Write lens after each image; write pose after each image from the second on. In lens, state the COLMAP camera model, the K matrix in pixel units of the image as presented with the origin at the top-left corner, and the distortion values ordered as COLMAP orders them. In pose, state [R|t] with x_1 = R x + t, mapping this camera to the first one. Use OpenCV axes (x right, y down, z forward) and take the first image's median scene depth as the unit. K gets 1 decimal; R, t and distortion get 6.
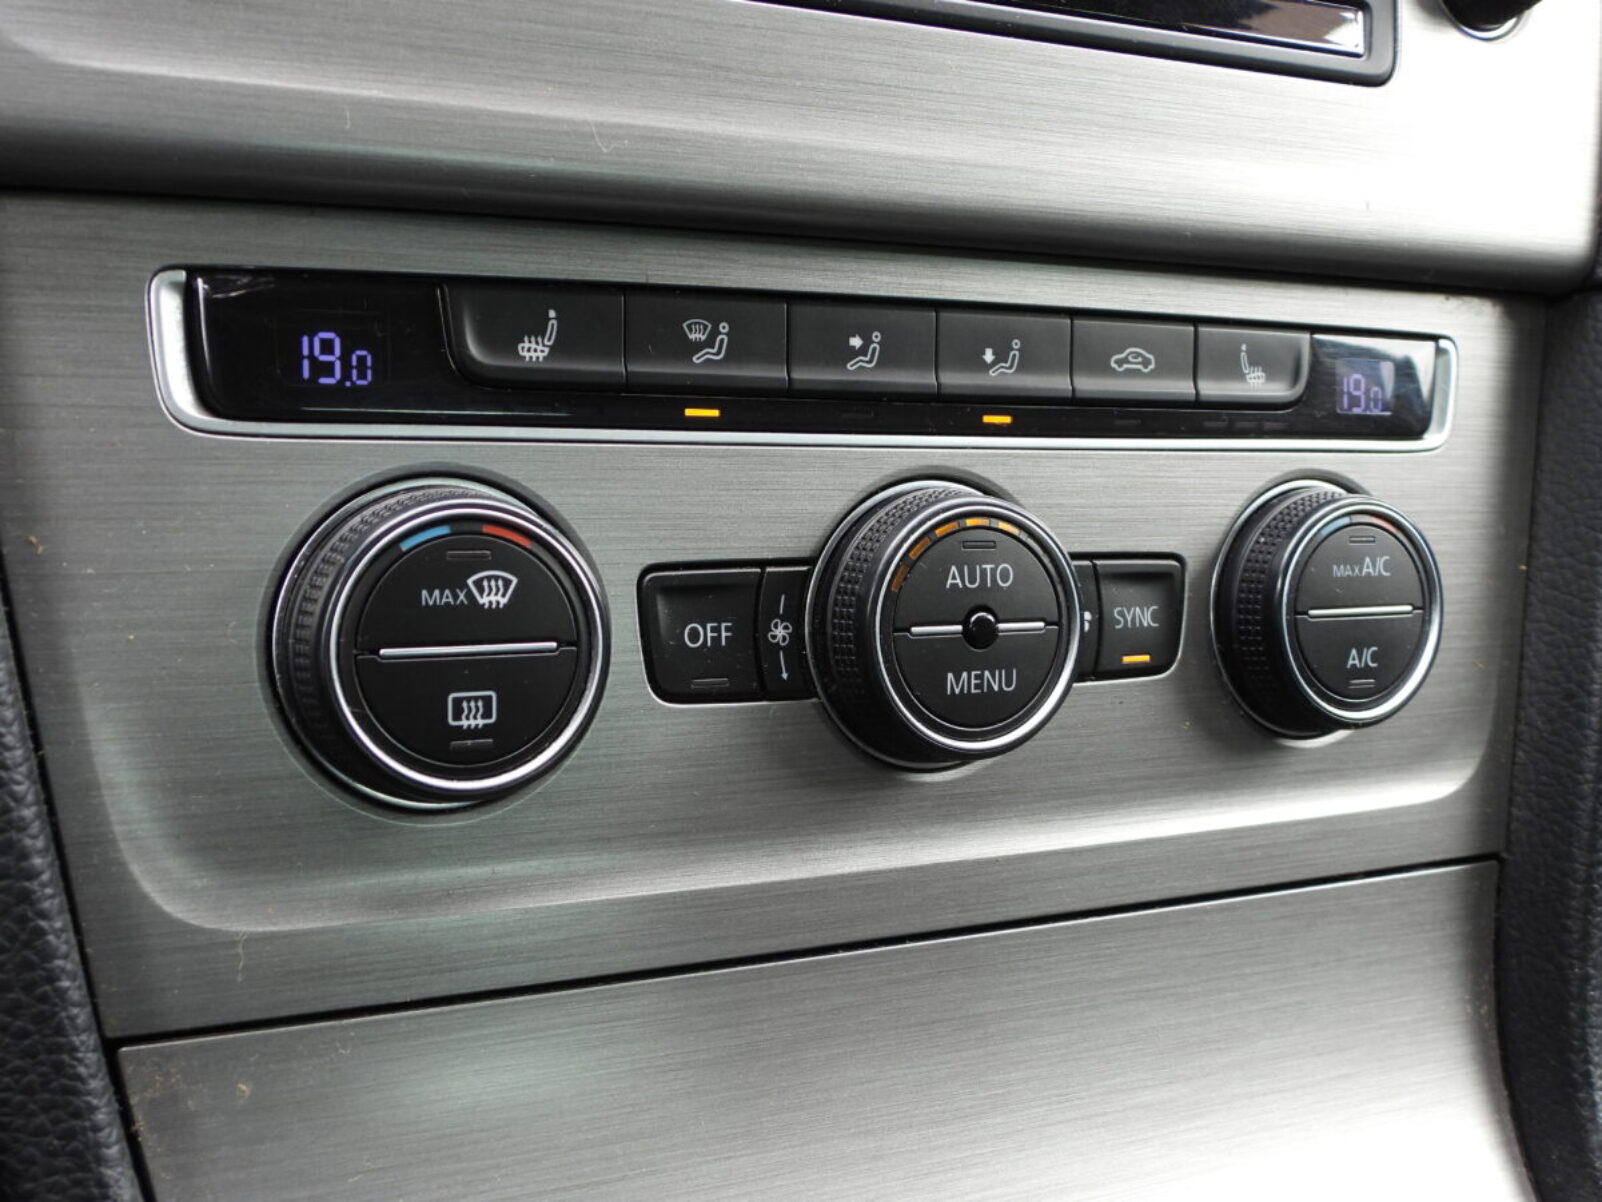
lens RADIAL K [[1813.5, 0, 805.6], [0, 1813.5, 601.1], [0, 0, 1]] dist [-0.039463, 0.000000]
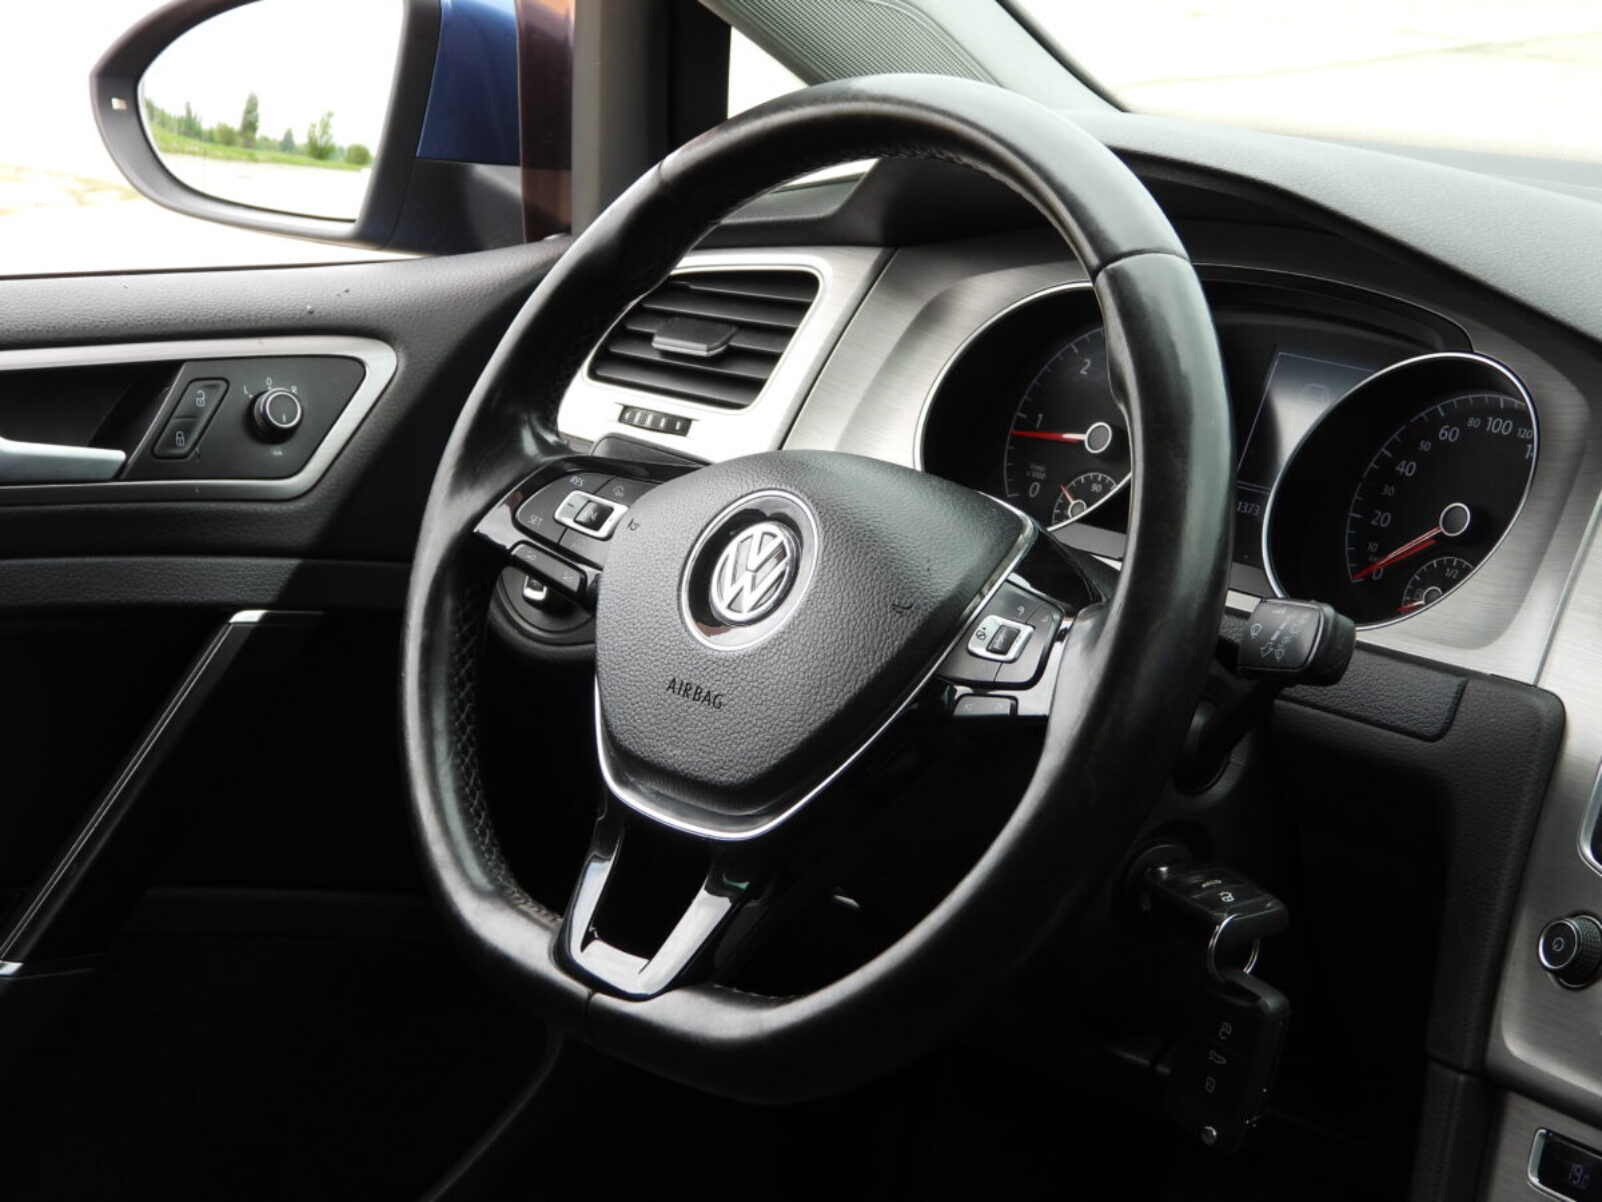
lens RADIAL K [[4241.6, 0, 801.4], [0, 4241.6, 600.6], [0, 0, 1]] dist [-0.040344, 0.000000]
pose [[0.119963, 0.110293, -0.986633, 5.302161], [-0.315352, 0.946573, 0.067472, -0.928569], [0.941362, 0.303042, 0.148334, -1.196803]]
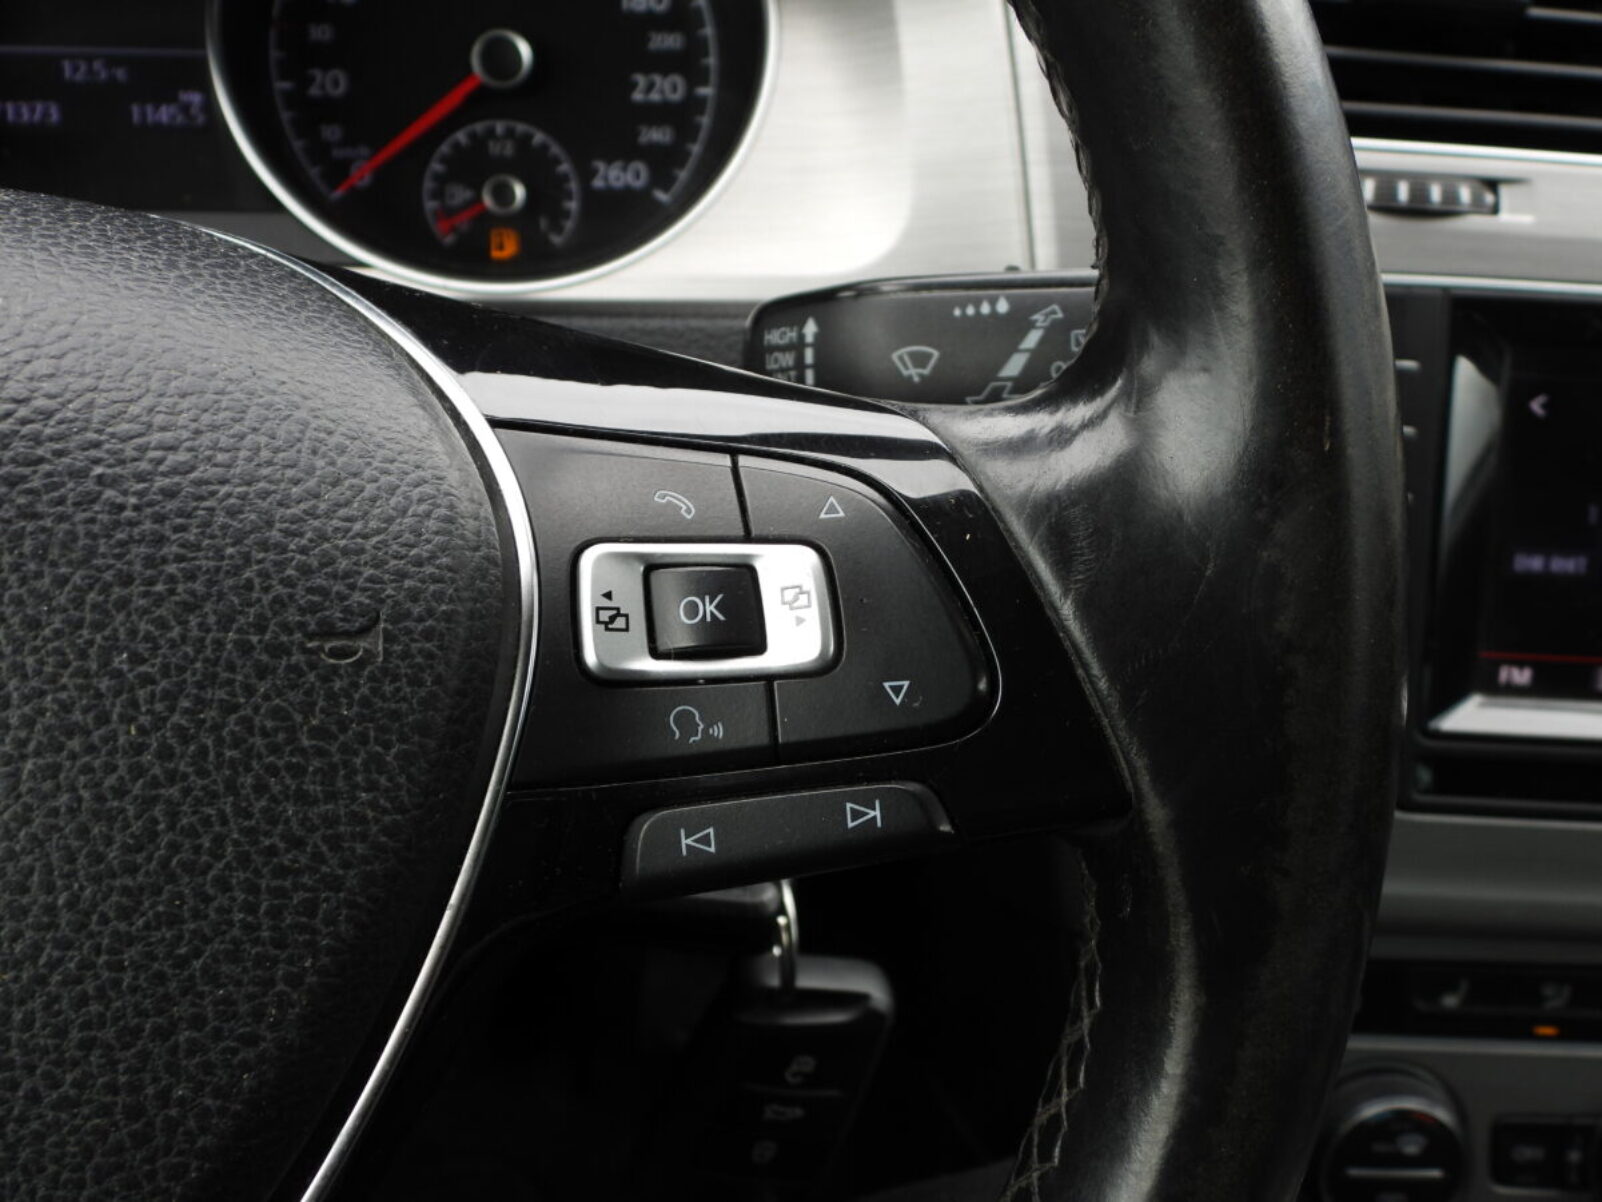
lens RADIAL K [[1813.5, 0, 804.4], [0, 1813.5, 602.4], [0, 0, 1]] dist [-0.039463, 0.000000]
pose [[0.903213, 0.142513, -0.404840, -0.060645], [-0.086124, 0.984257, 0.154337, -0.704980], [0.420462, -0.104533, 0.901268, -0.776551]]
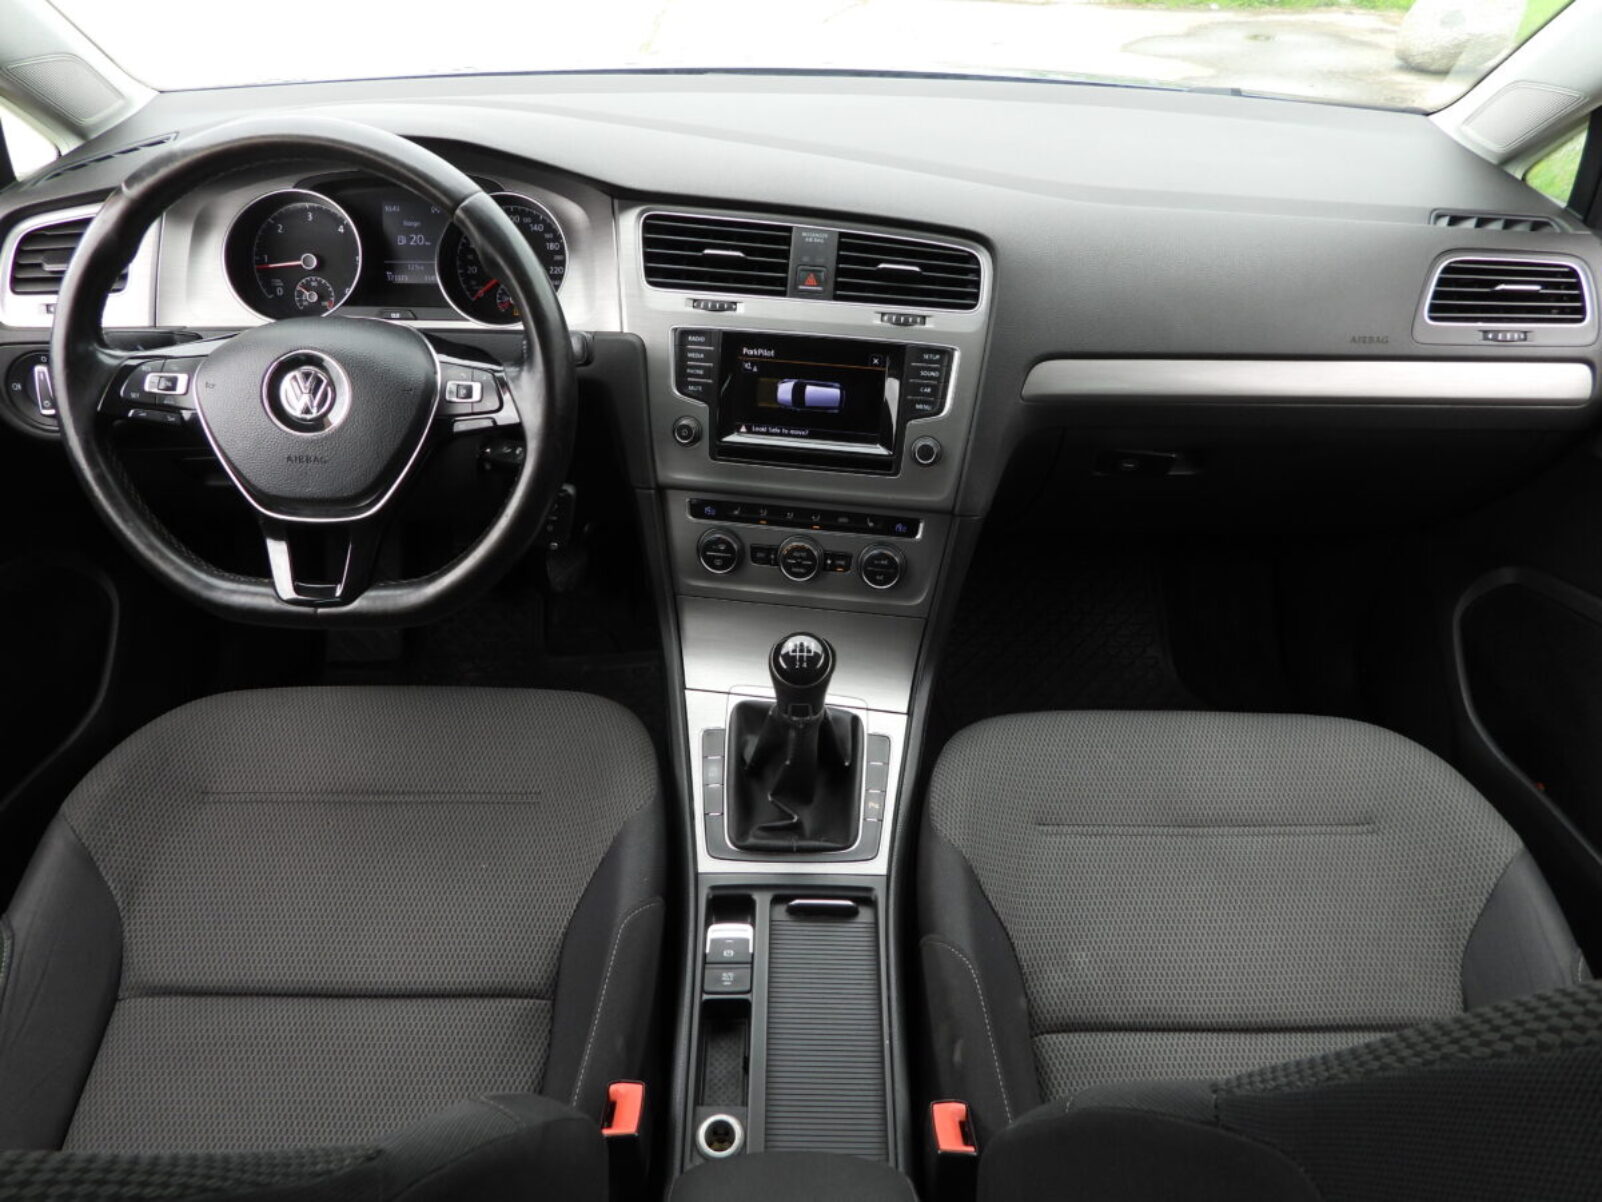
lens RADIAL K [[1170.2, 0, 798.5], [0, 1170.2, 597.9], [0, 0, 1]] dist [0.003040, -0.004674]
pose [[0.809236, 0.236841, -0.537628, 2.424036], [-0.091490, 0.954777, 0.282898, -1.067558], [0.580316, -0.179744, 0.794308, -2.382391]]
